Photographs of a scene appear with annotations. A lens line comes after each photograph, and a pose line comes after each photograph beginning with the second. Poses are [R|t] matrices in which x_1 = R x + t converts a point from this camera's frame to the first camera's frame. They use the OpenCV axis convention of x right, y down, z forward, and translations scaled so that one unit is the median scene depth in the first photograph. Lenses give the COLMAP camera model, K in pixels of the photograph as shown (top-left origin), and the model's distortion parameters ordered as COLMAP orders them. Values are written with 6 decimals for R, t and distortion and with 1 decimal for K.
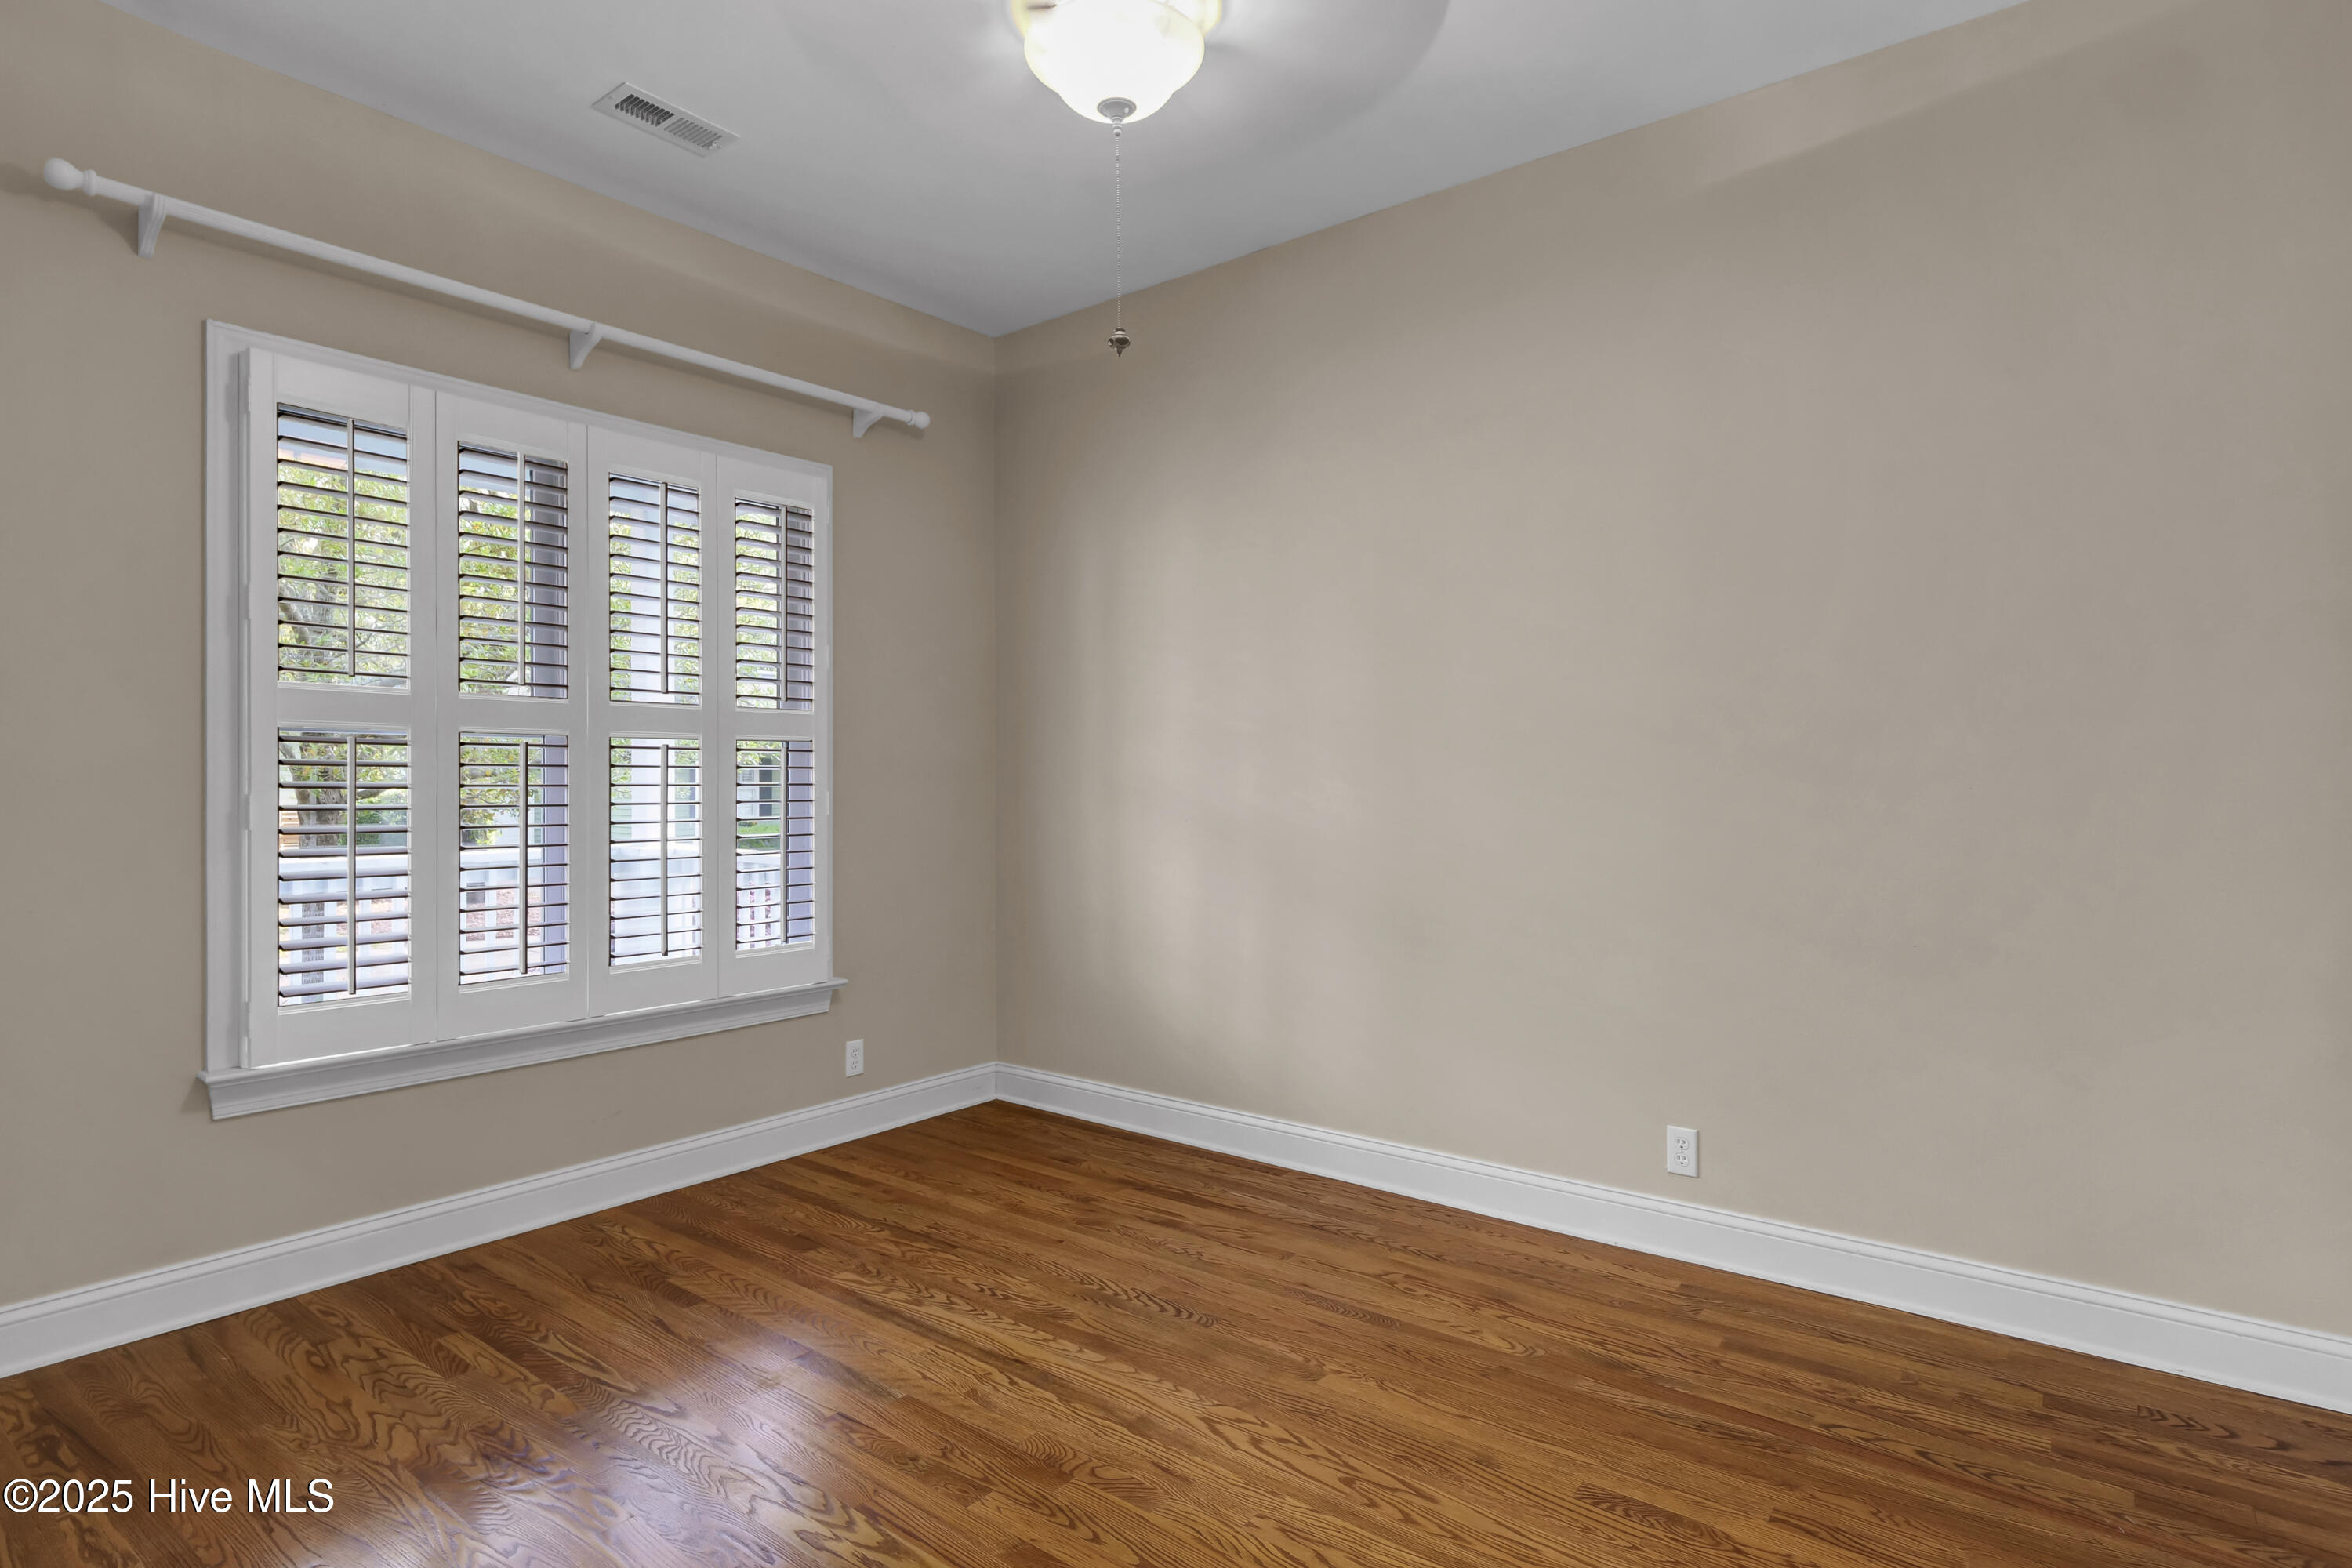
lens RADIAL K [[1193.8, 0, 1159.5], [0, 1193.8, 772.6], [0, 0, 1]] dist [-0.010375, -0.000288]
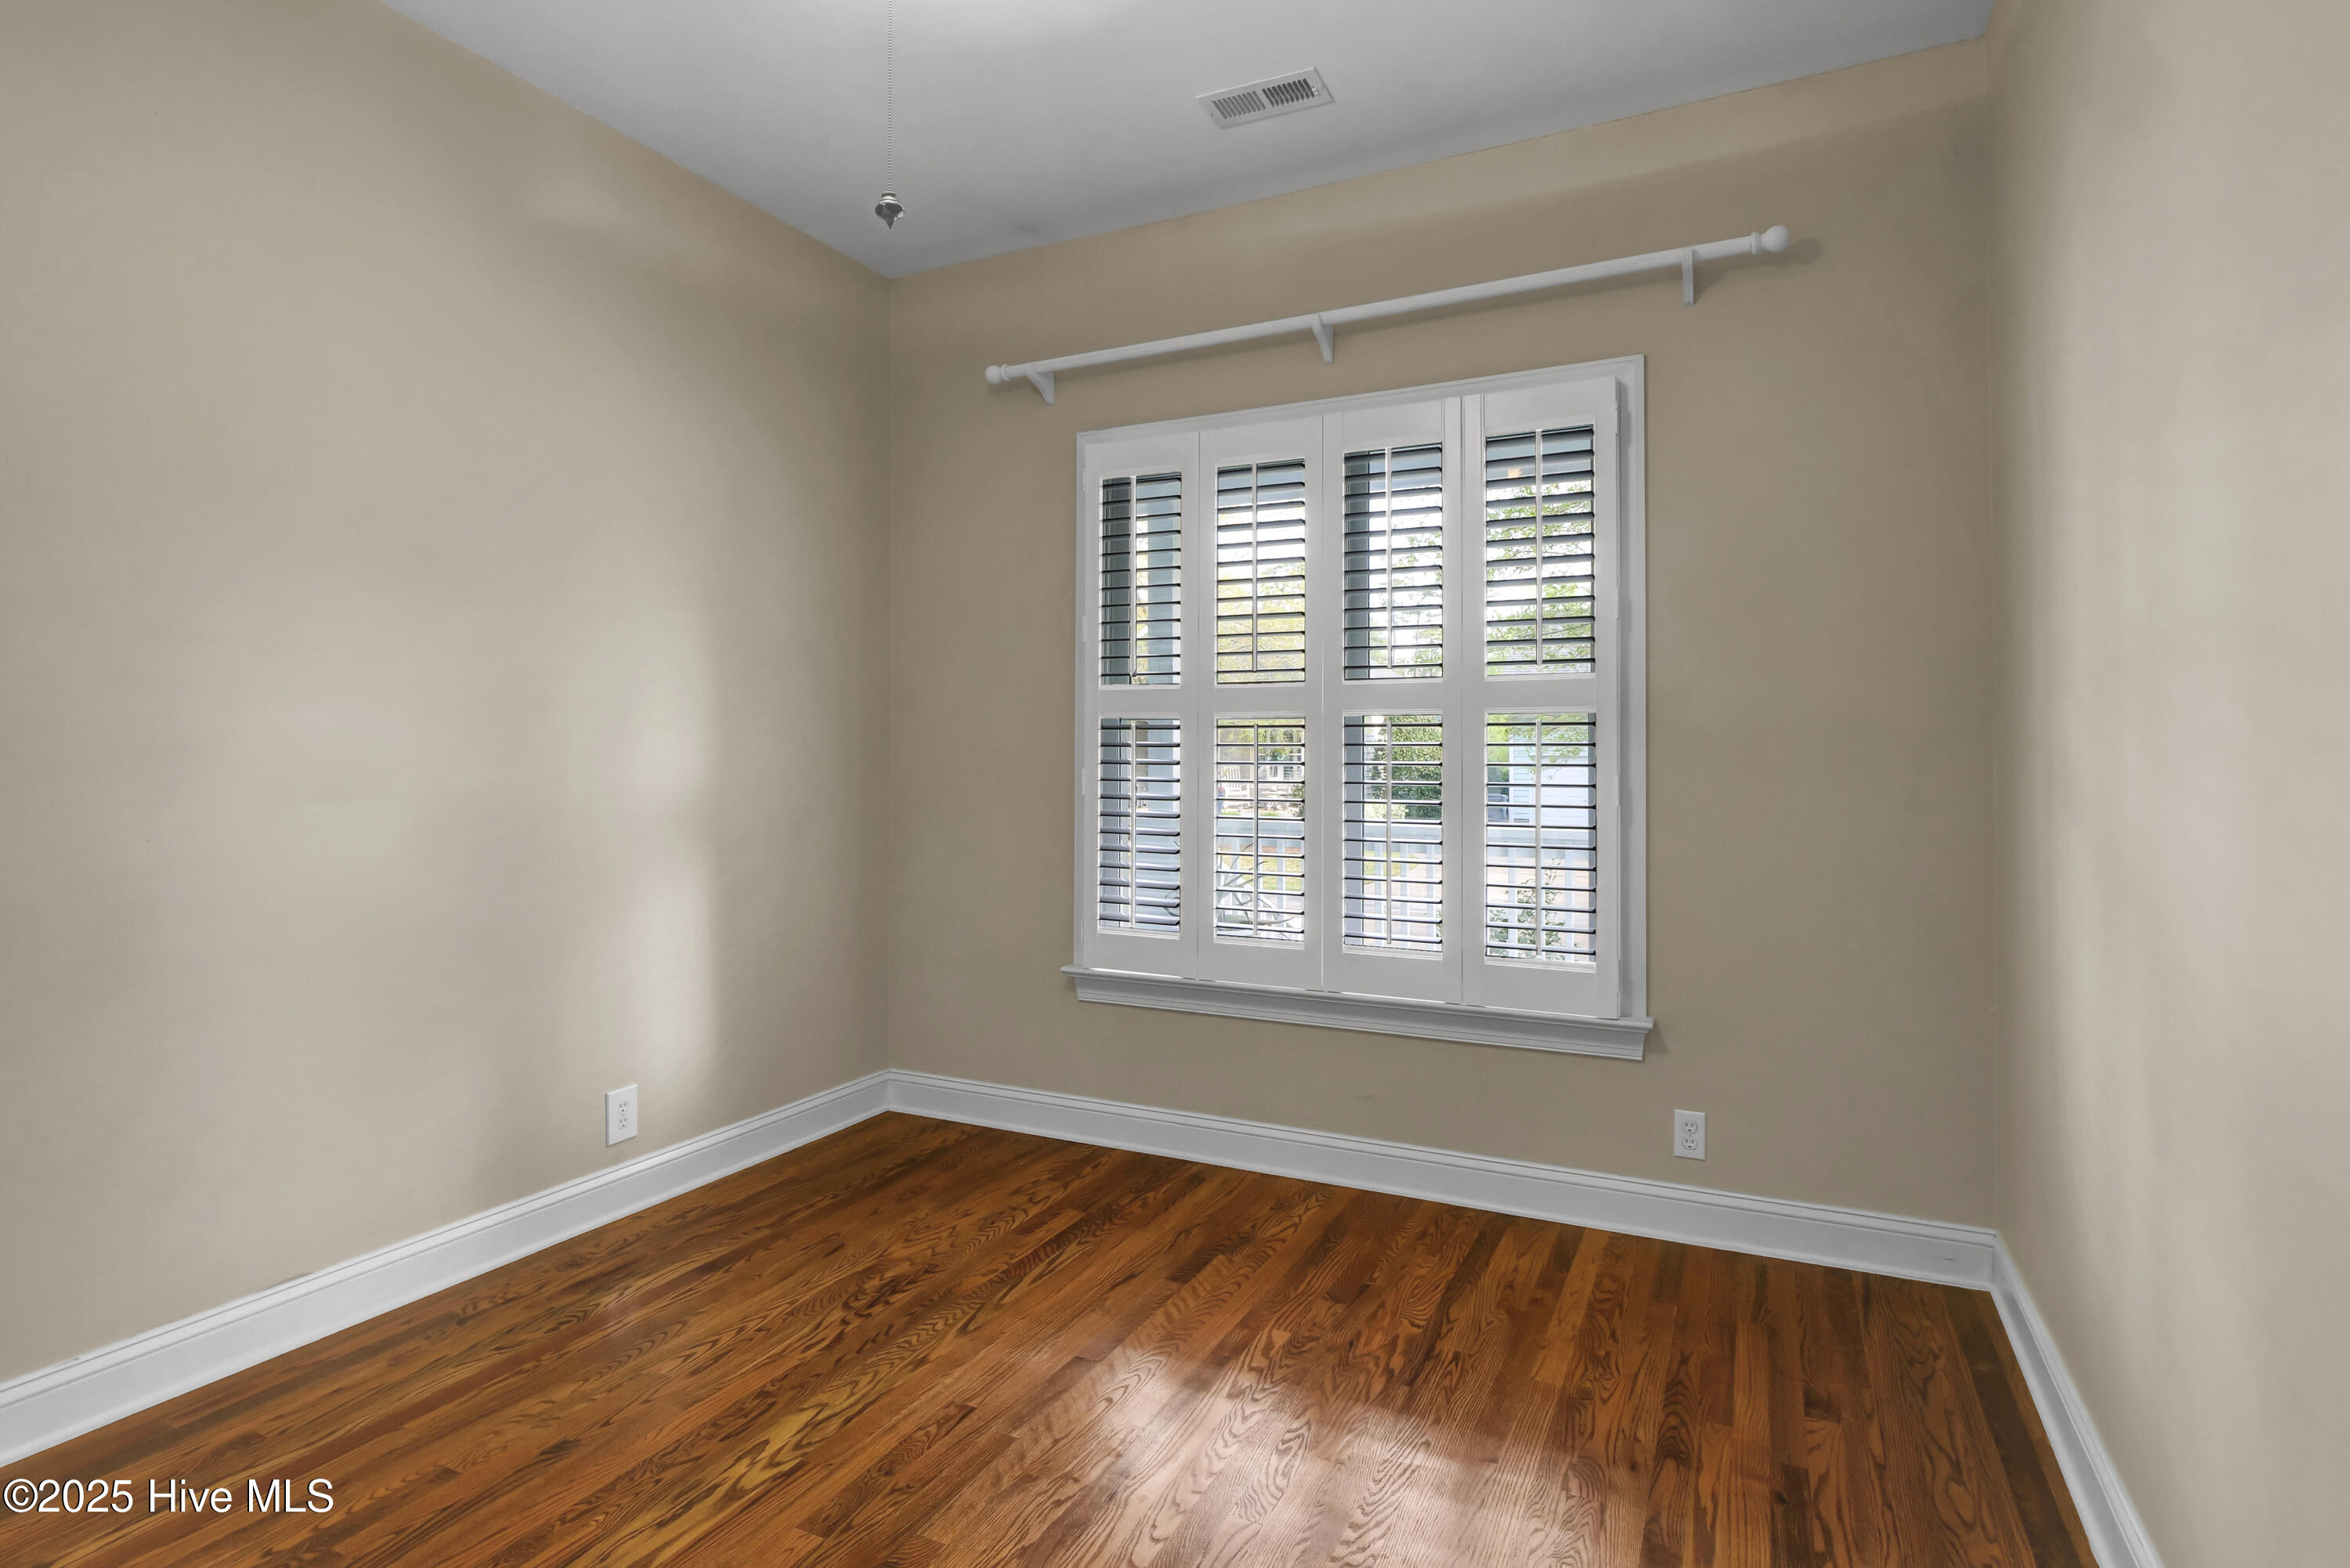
lens RADIAL K [[1196.7, 0, 1179.6], [0, 1196.7, 744.3], [0, 0, 1]] dist [-0.004622, -0.001502]
pose [[0.222543, -0.013449, -0.974830, 0.530538], [0.002188, 0.999909, -0.013296, 0.007933], [0.974920, 0.000826, 0.222552, 0.692357]]
